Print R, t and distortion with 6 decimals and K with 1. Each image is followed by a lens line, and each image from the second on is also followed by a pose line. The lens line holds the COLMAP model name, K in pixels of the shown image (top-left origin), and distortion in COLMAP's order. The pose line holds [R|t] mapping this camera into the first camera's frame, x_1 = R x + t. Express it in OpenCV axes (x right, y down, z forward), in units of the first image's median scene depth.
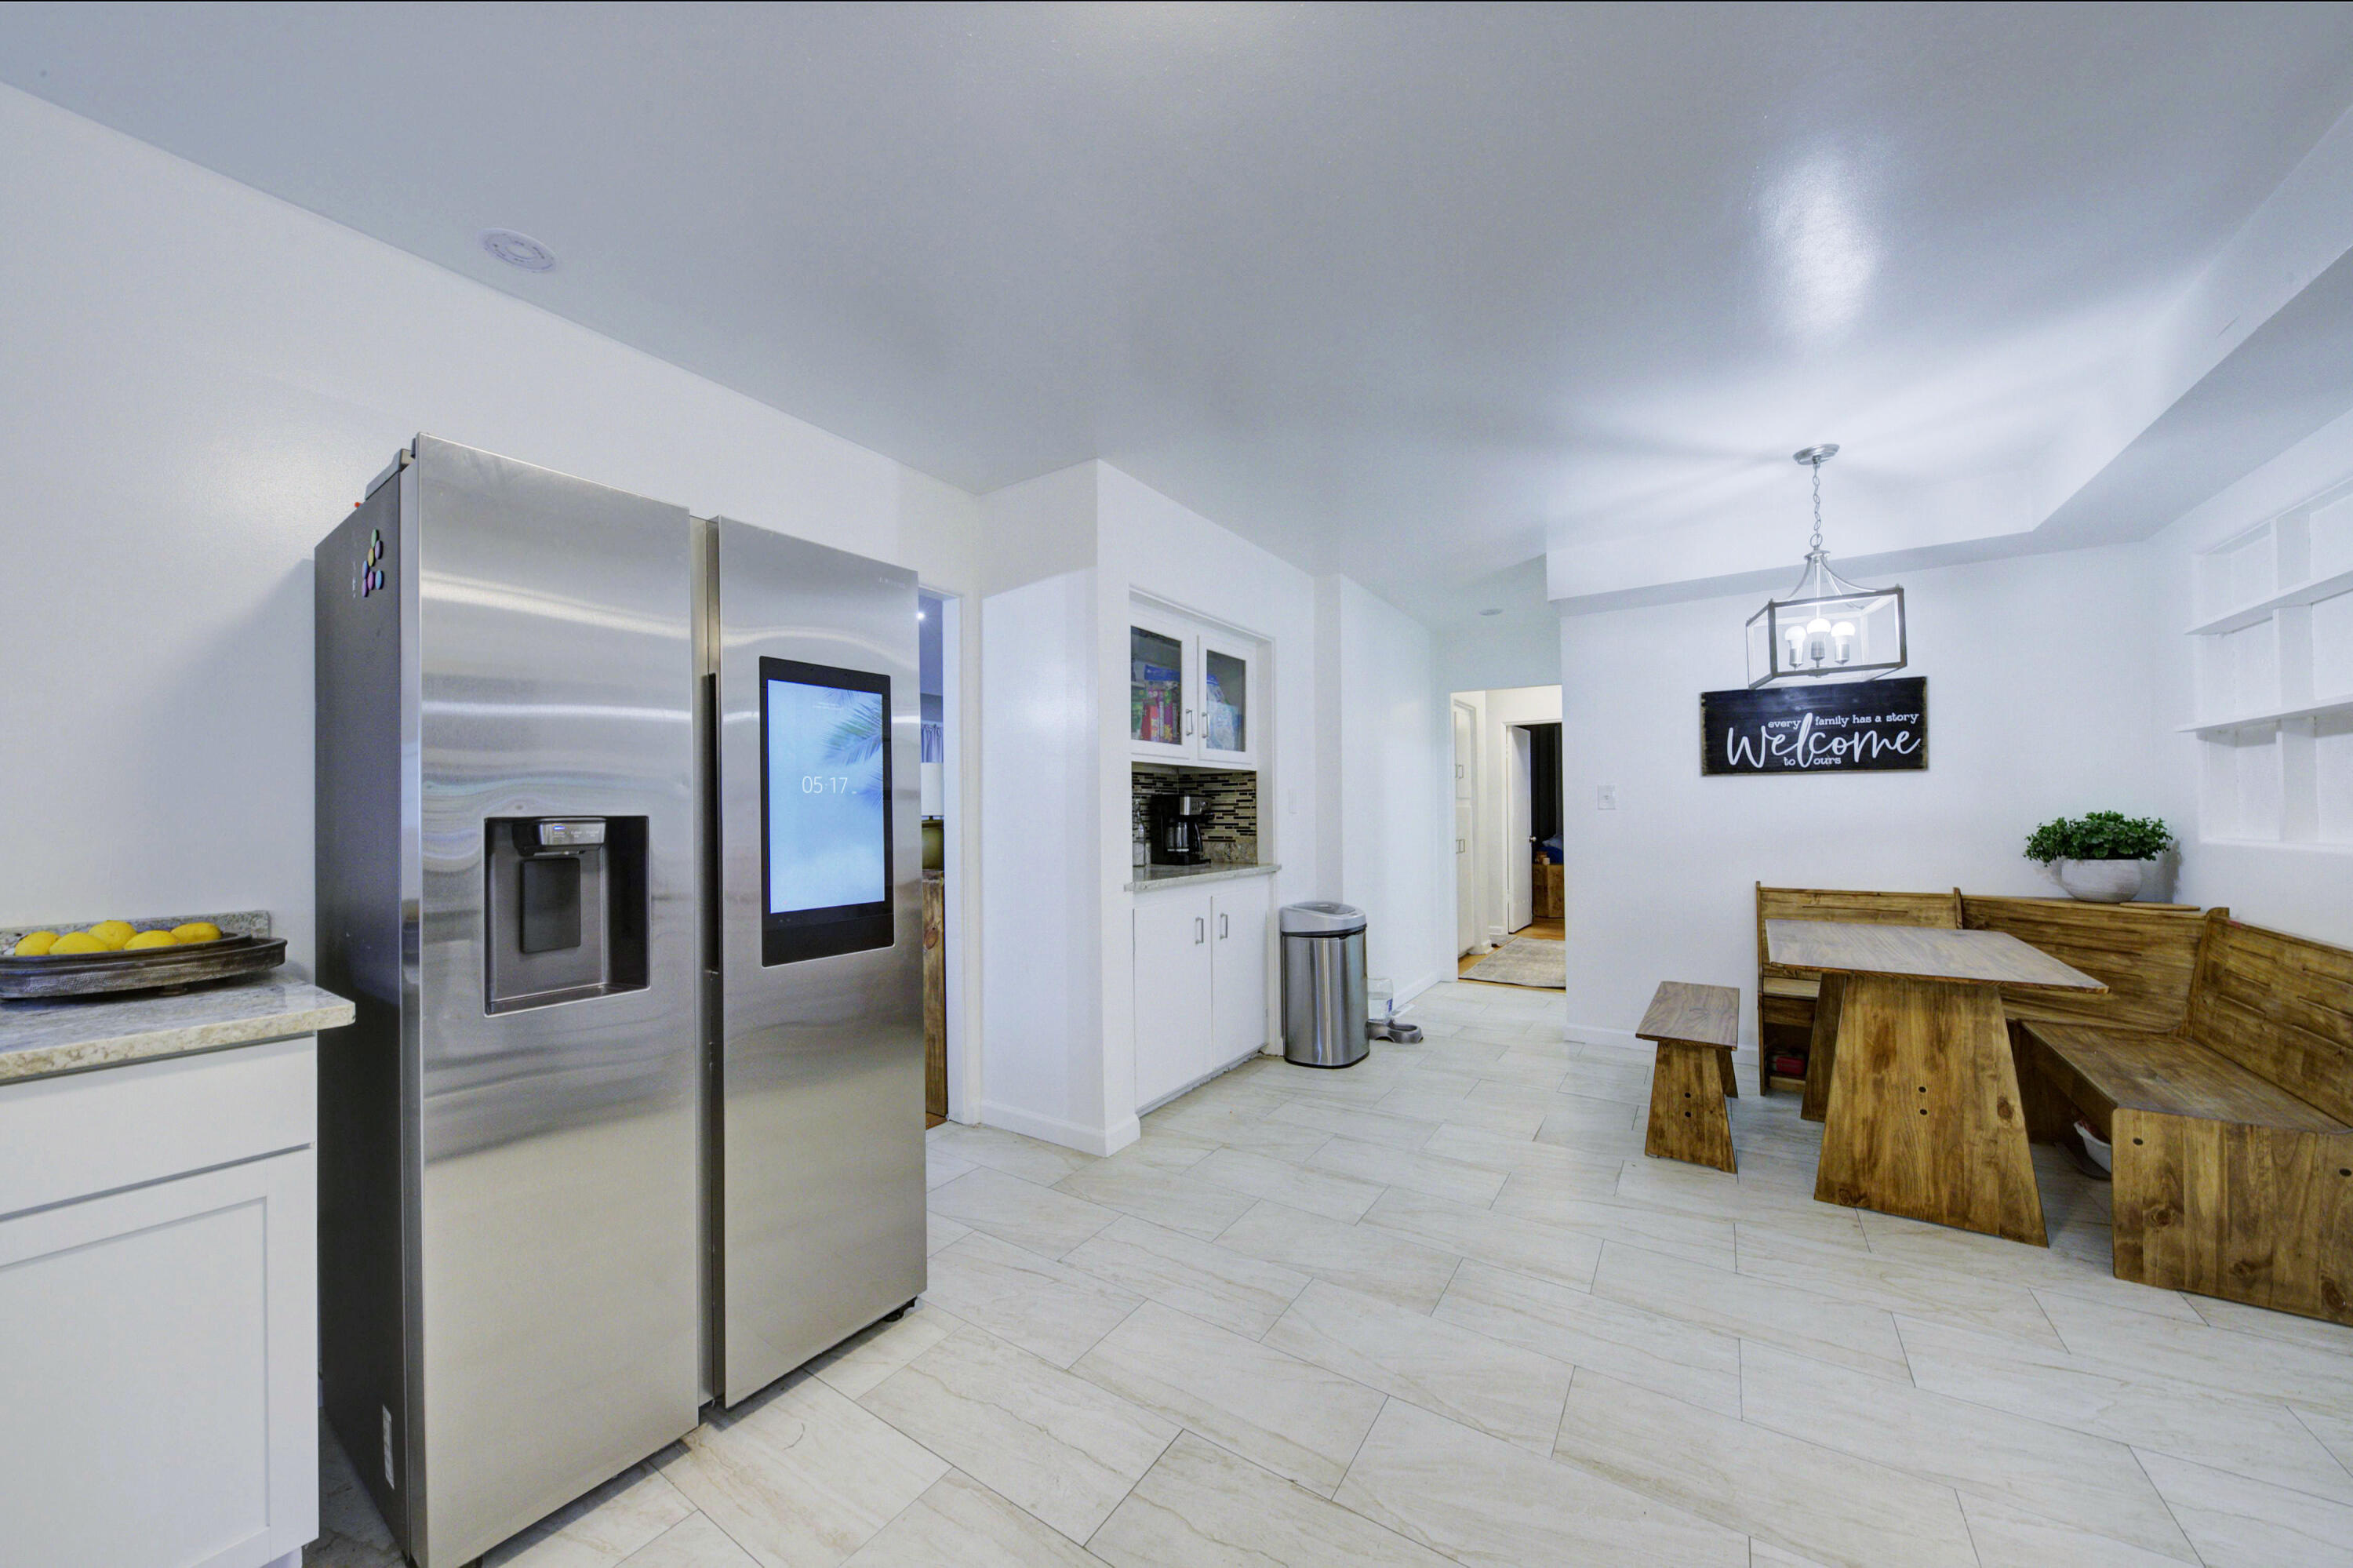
lens RADIAL K [[822.6, 0, 1180.3], [0, 822.6, 798.2], [0, 0, 1]] dist [0.014083, -0.008537]
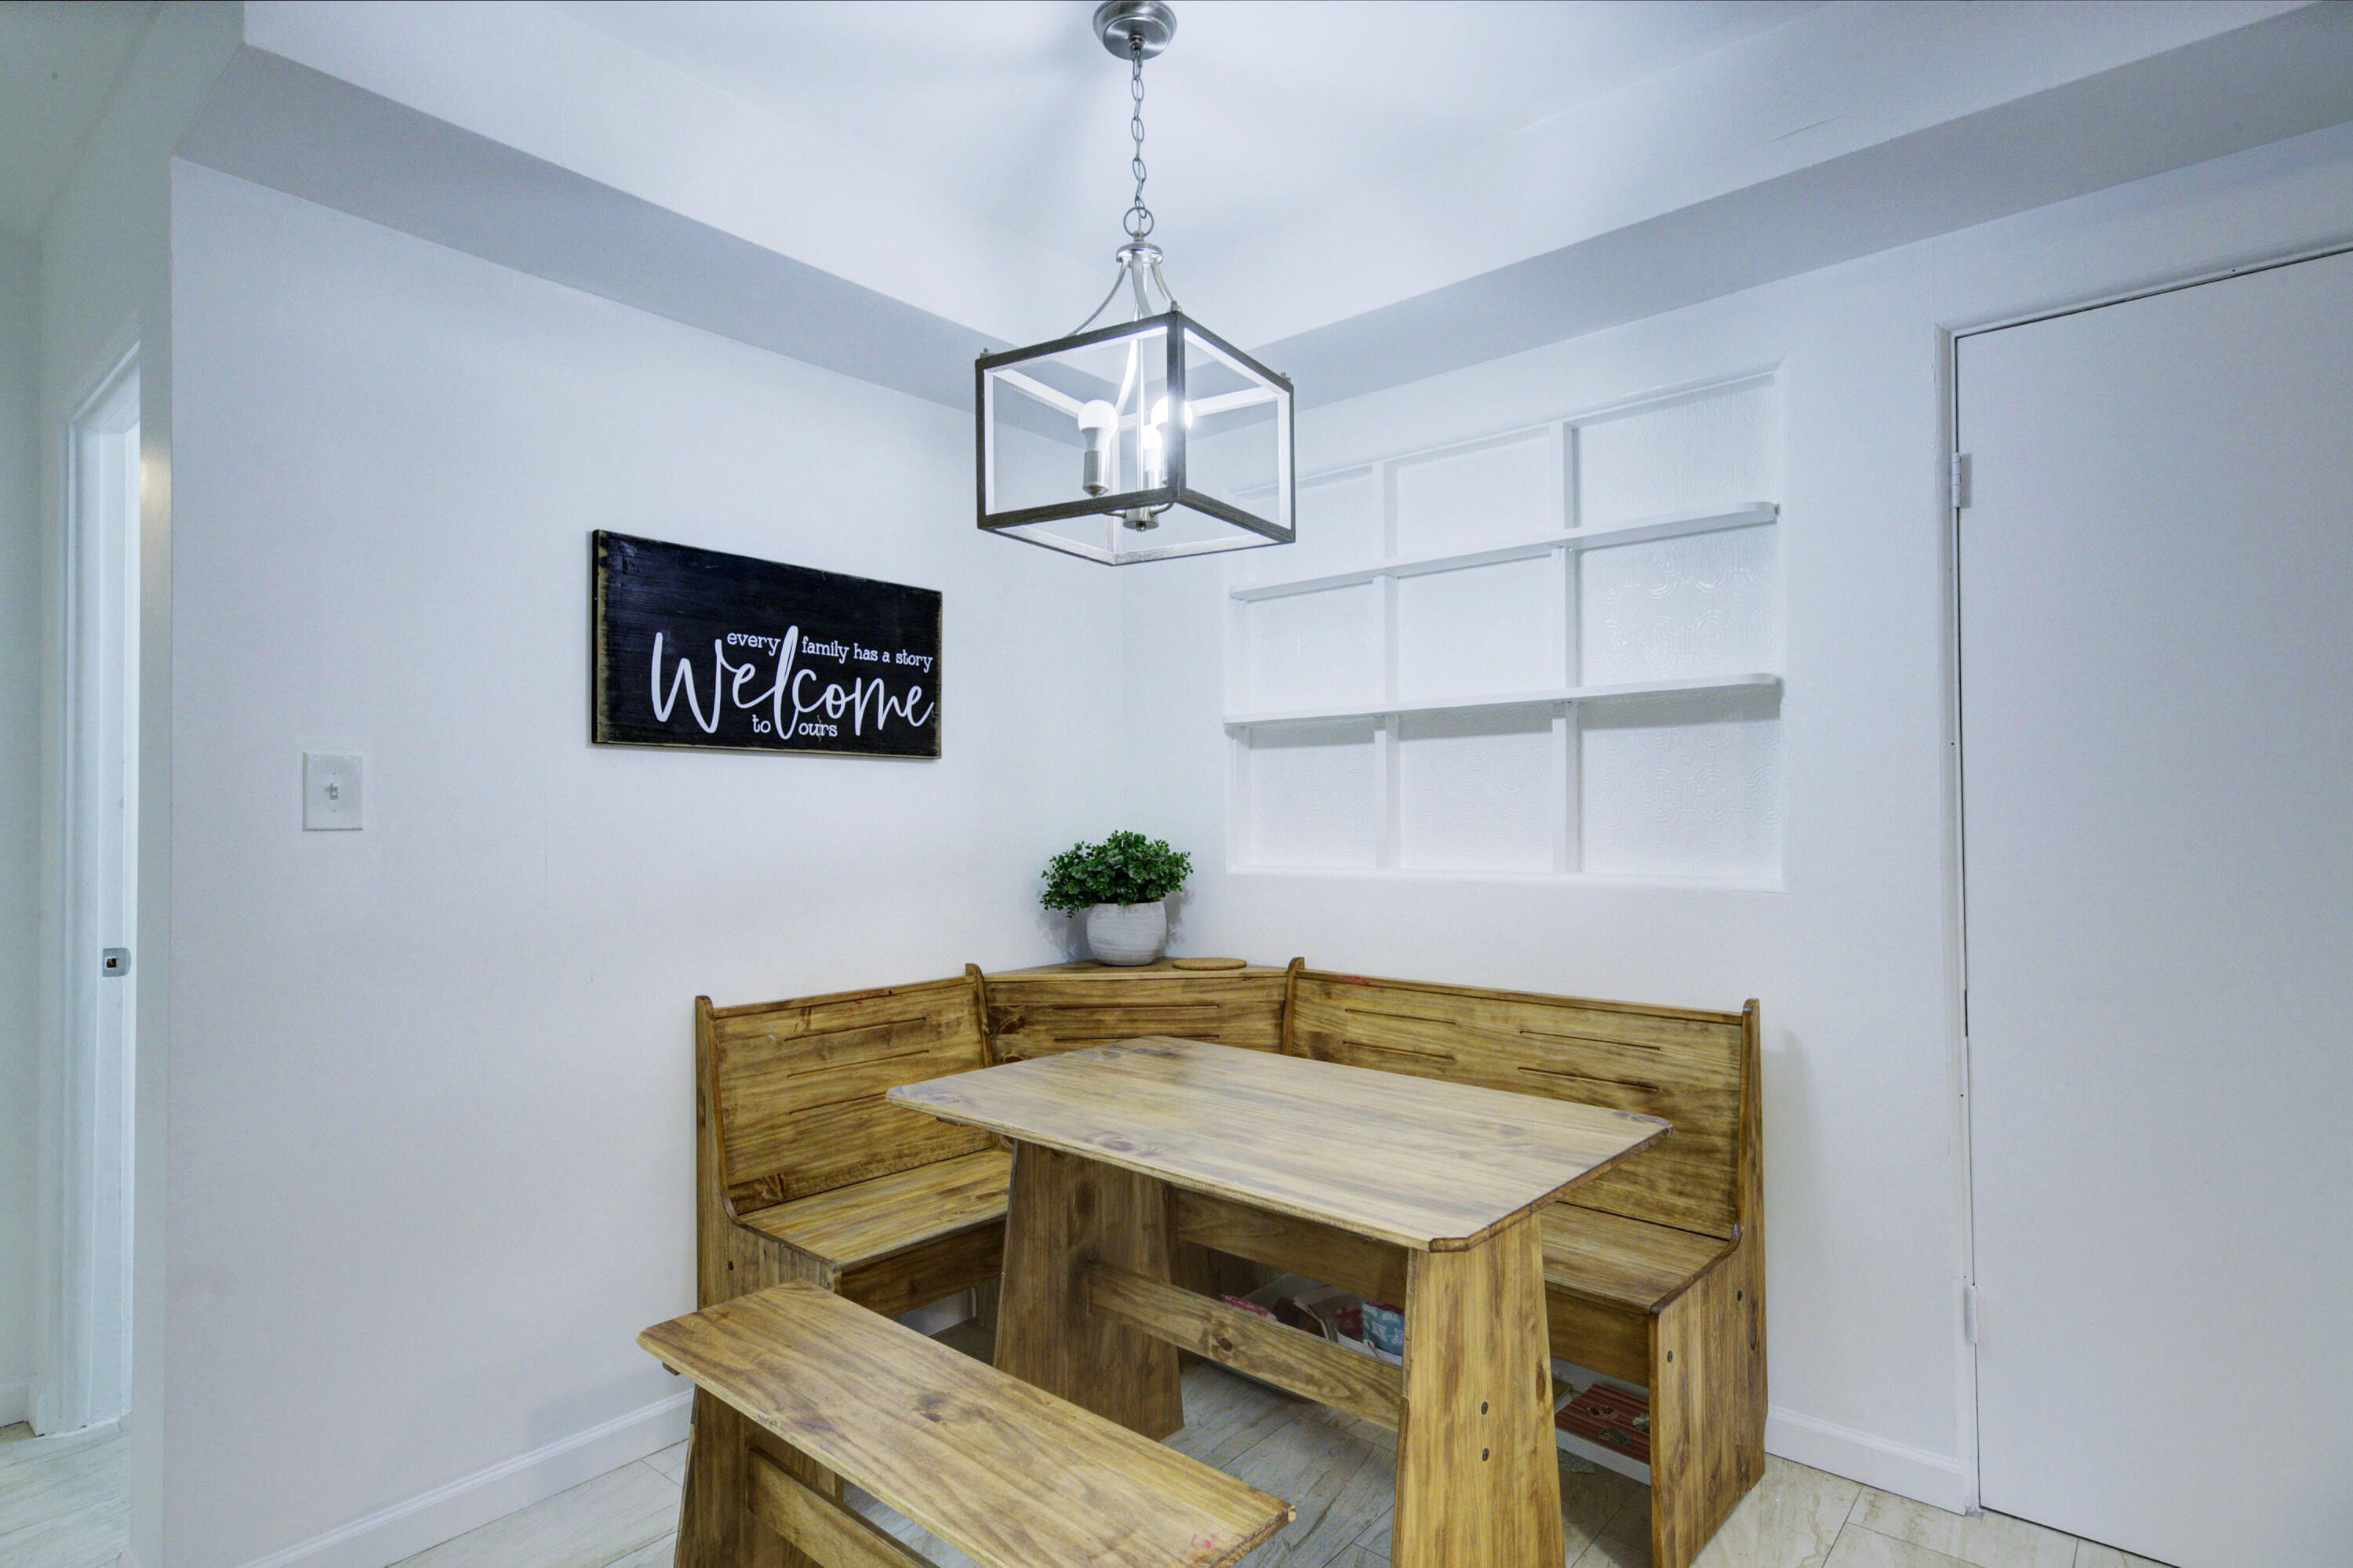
lens RADIAL K [[1206.6, 0, 1174.2], [0, 1206.6, 795.5], [0, 0, 1]] dist [-0.002244, -0.000185]
pose [[0.132831, 0.028537, 0.990728, 0.111240], [-0.010208, 0.999572, -0.027423, 0.011354], [-0.991086, -0.006470, 0.133066, 0.717309]]
